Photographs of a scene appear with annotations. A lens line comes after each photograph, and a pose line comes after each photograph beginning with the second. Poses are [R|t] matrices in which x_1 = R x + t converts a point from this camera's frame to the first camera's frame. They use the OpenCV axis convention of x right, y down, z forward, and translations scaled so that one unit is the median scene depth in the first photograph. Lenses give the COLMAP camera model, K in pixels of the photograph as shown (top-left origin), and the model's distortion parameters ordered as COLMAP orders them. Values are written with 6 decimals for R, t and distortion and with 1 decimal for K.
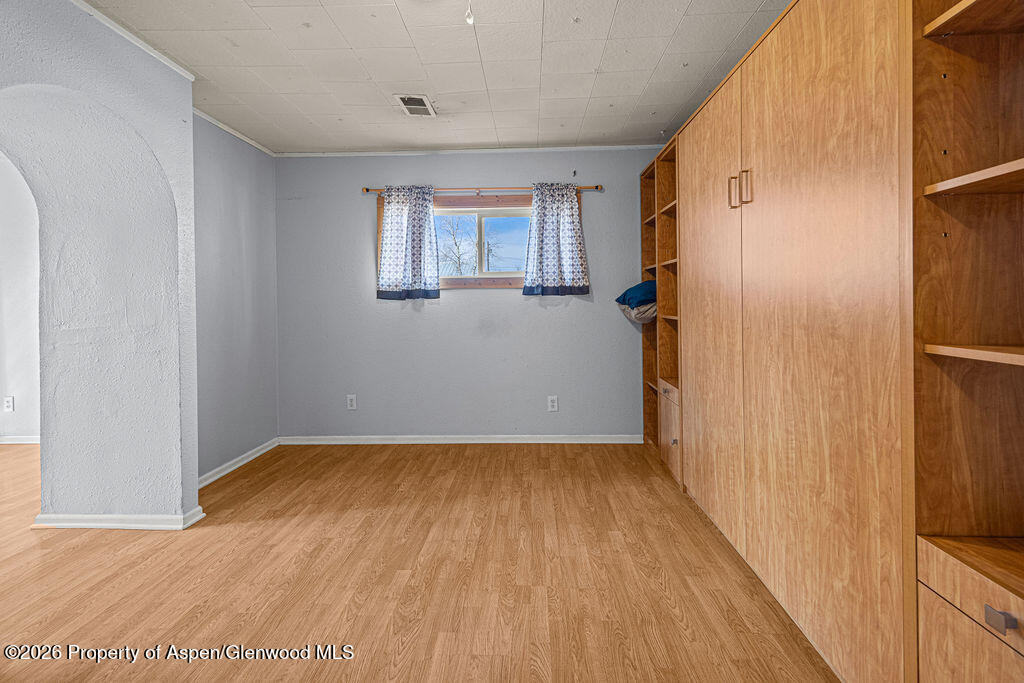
lens RADIAL K [[436.3, 0, 508.1], [0, 436.3, 303.6], [0, 0, 1]] dist [0.008138, -0.000852]
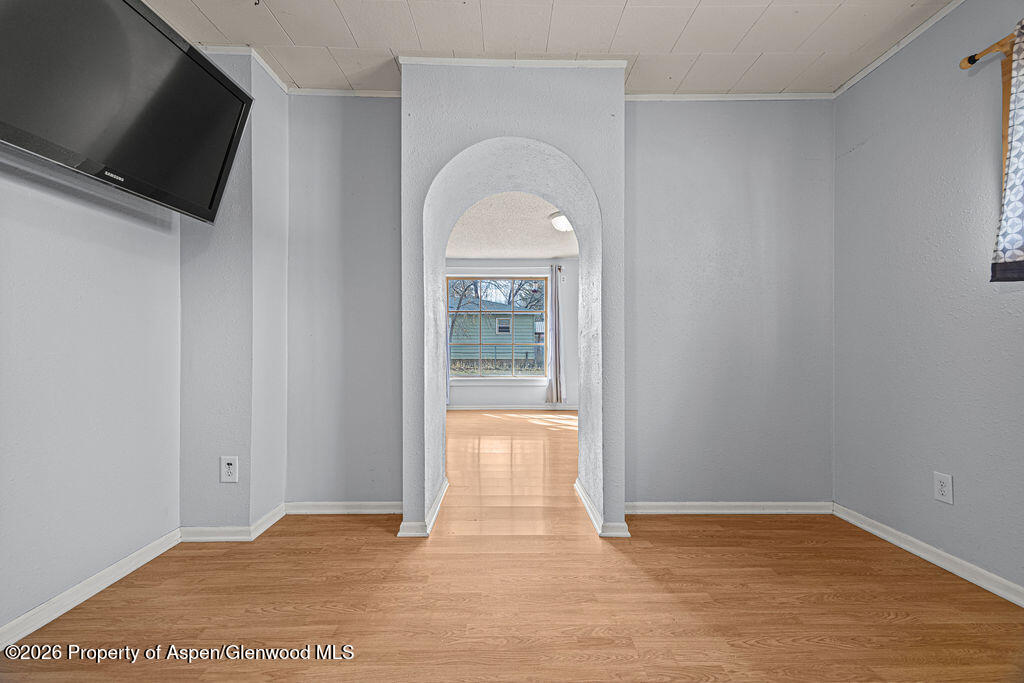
lens RADIAL K [[436.3, 0, 513.1], [0, 436.3, 349.0], [0, 0, 1]] dist [0.008138, -0.000852]
pose [[0.074438, 0.011502, -0.997159, 0.191490], [0.003356, 0.999925, 0.011785, 0.077990], [0.997220, -0.004223, 0.074393, 0.668947]]
